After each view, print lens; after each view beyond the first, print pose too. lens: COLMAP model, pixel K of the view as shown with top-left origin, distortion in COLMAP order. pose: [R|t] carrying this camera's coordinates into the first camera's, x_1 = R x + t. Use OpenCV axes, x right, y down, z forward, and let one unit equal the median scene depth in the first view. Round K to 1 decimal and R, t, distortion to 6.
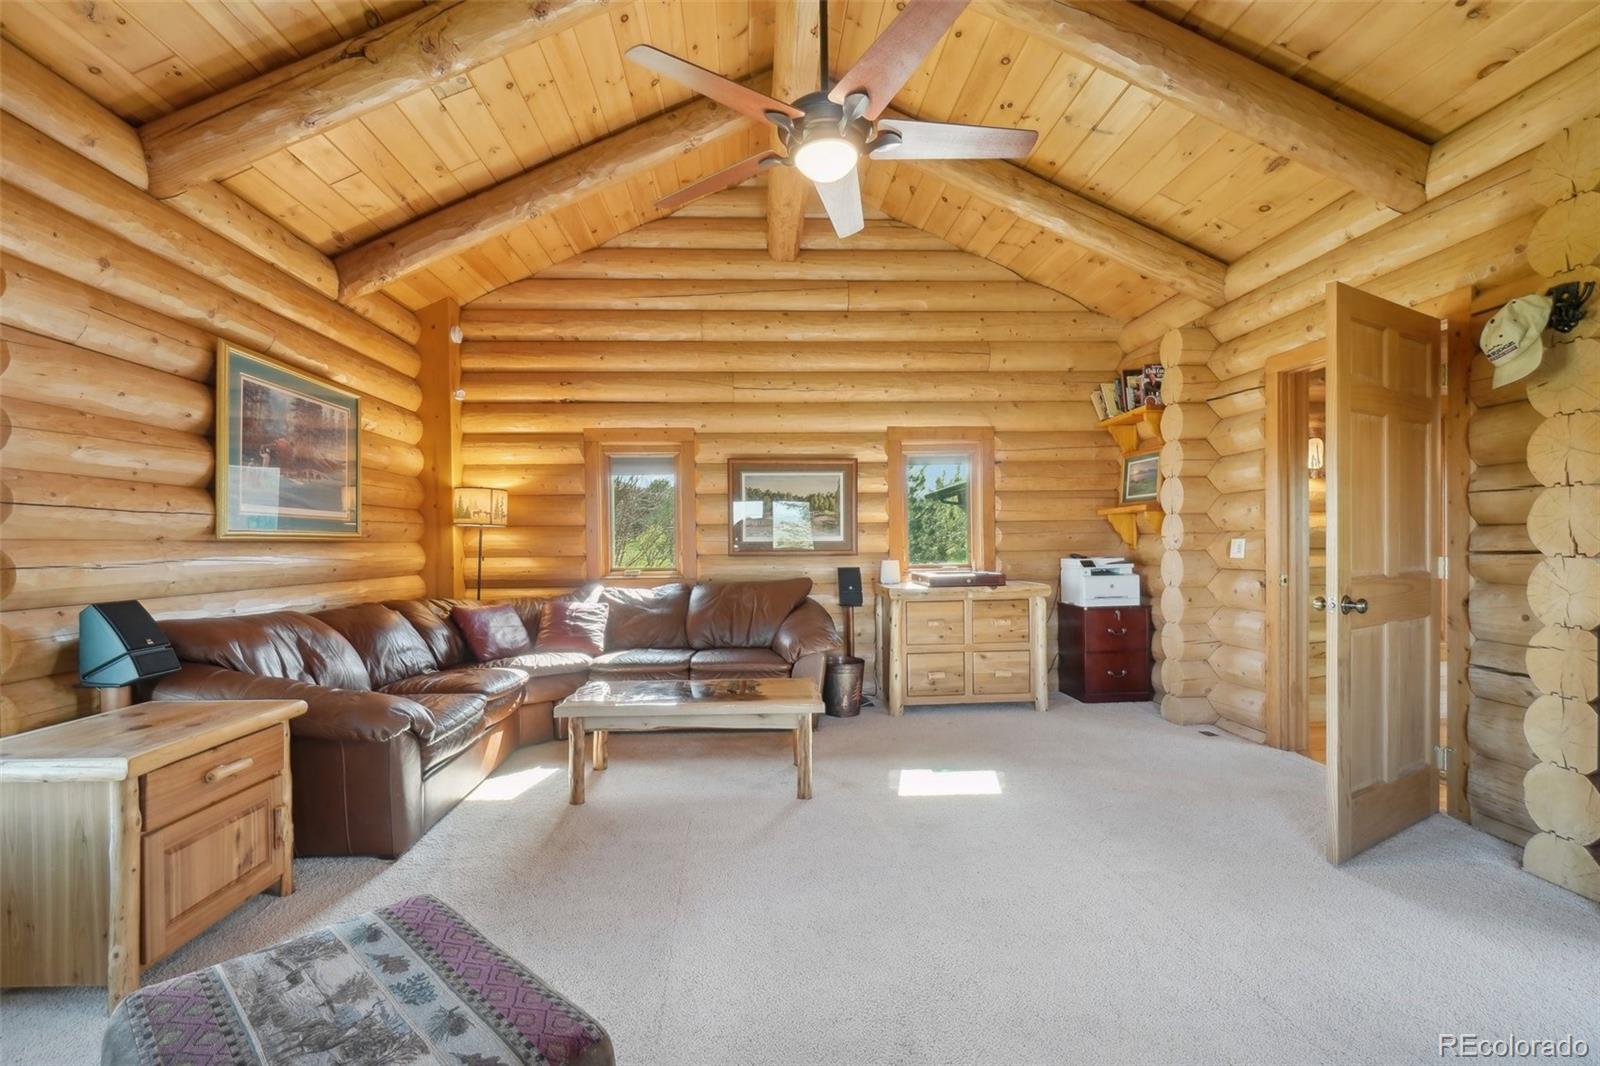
lens RADIAL K [[696.2, 0, 793.0], [0, 696.2, 547.9], [0, 0, 1]] dist [-0.001447, 0.000677]
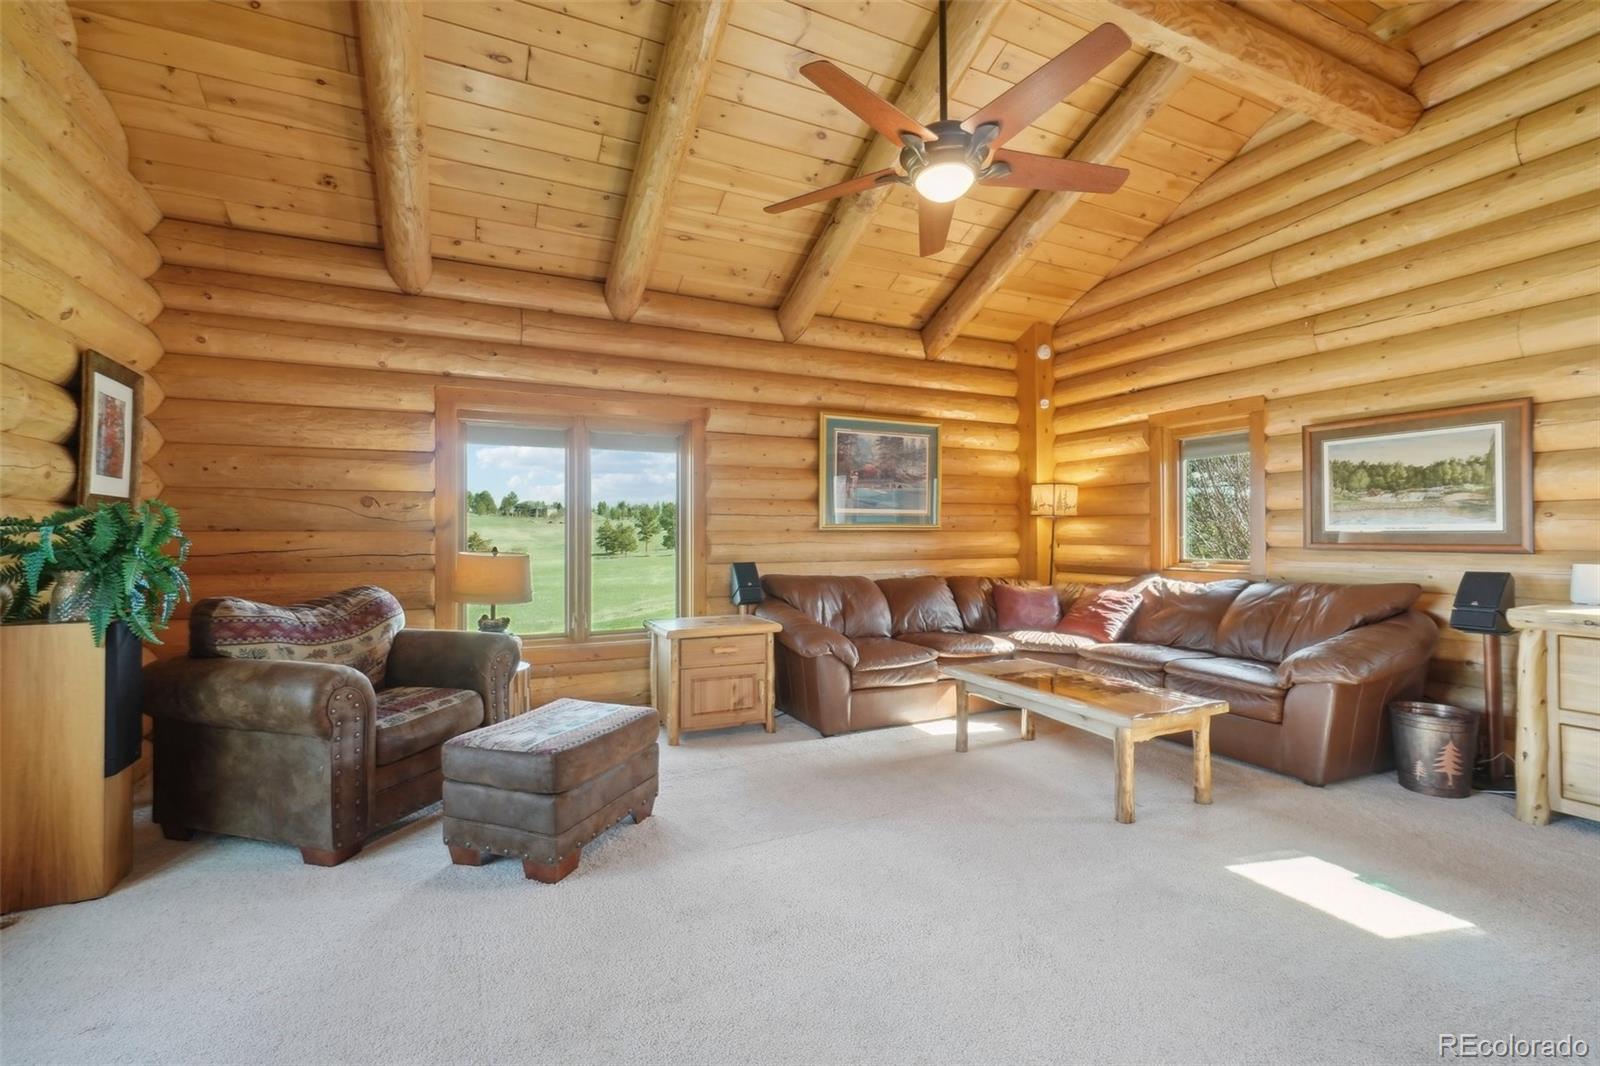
lens RADIAL K [[696.2, 0, 795.9], [0, 696.2, 523.9], [0, 0, 1]] dist [-0.001447, 0.000677]
pose [[0.392926, -0.006774, -0.919545, 0.445241], [-0.006489, 0.999928, -0.010139, -0.006113], [0.919547, 0.009951, 0.392854, 0.175833]]
